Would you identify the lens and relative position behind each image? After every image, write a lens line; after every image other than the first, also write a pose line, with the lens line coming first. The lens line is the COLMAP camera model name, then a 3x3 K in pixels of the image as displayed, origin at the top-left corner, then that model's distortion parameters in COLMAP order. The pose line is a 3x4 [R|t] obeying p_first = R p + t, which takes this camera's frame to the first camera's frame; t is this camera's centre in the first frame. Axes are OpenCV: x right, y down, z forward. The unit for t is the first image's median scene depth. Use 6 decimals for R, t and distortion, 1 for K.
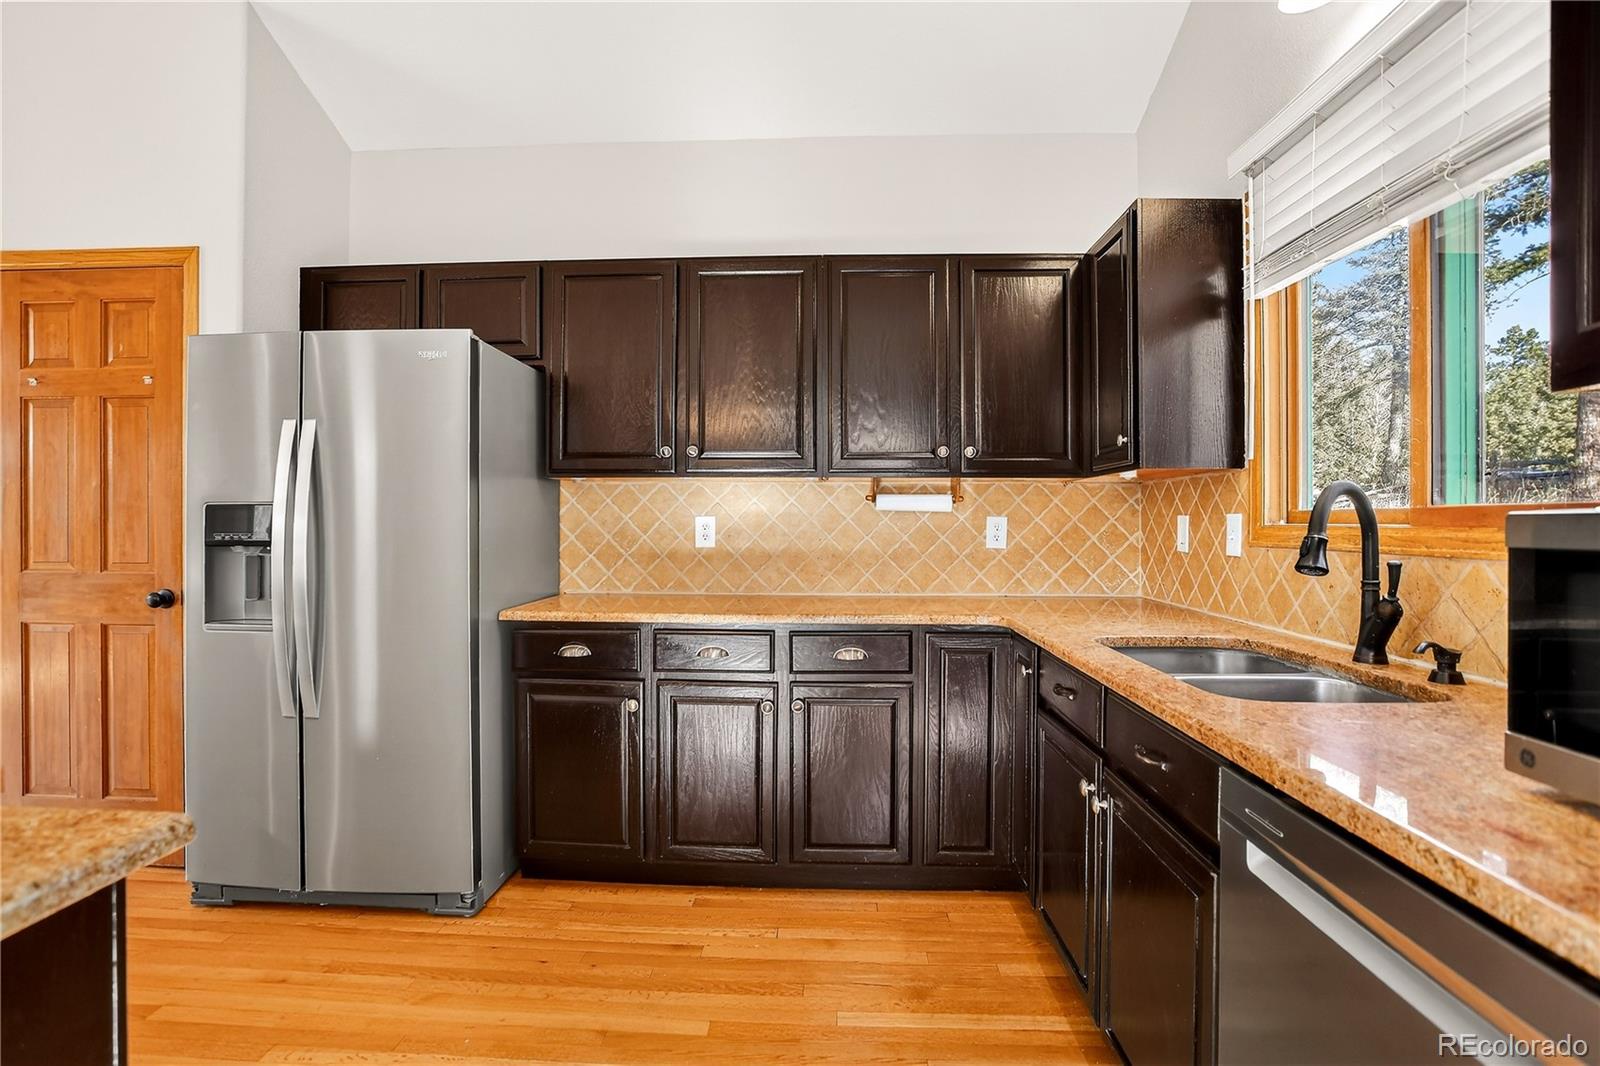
lens RADIAL K [[811.1, 0, 786.8], [0, 811.1, 526.3], [0, 0, 1]] dist [-0.072665, 0.032406]
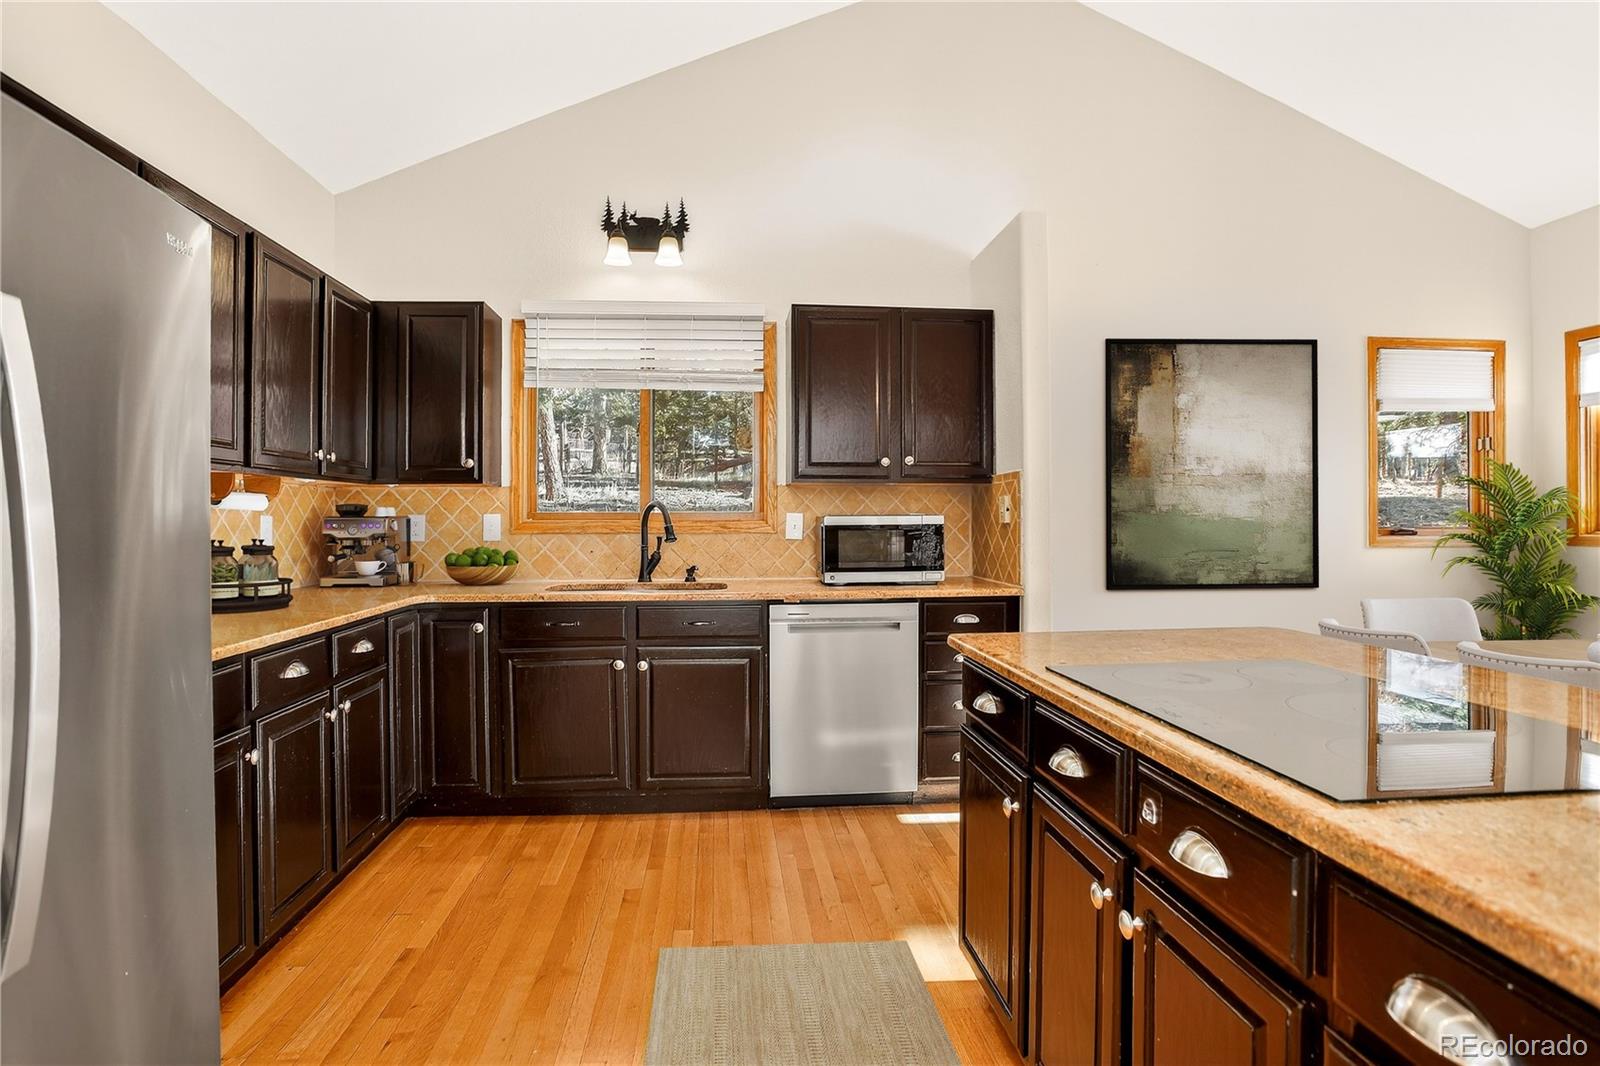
lens RADIAL K [[811.1, 0, 786.8], [0, 811.1, 526.3], [0, 0, 1]] dist [-0.072665, 0.032406]
pose [[-0.149263, -0.007031, 0.988773, -1.264709], [0.008874, 0.999925, 0.008450, 0.000992], [-0.988758, 0.010035, -0.149189, 0.751147]]
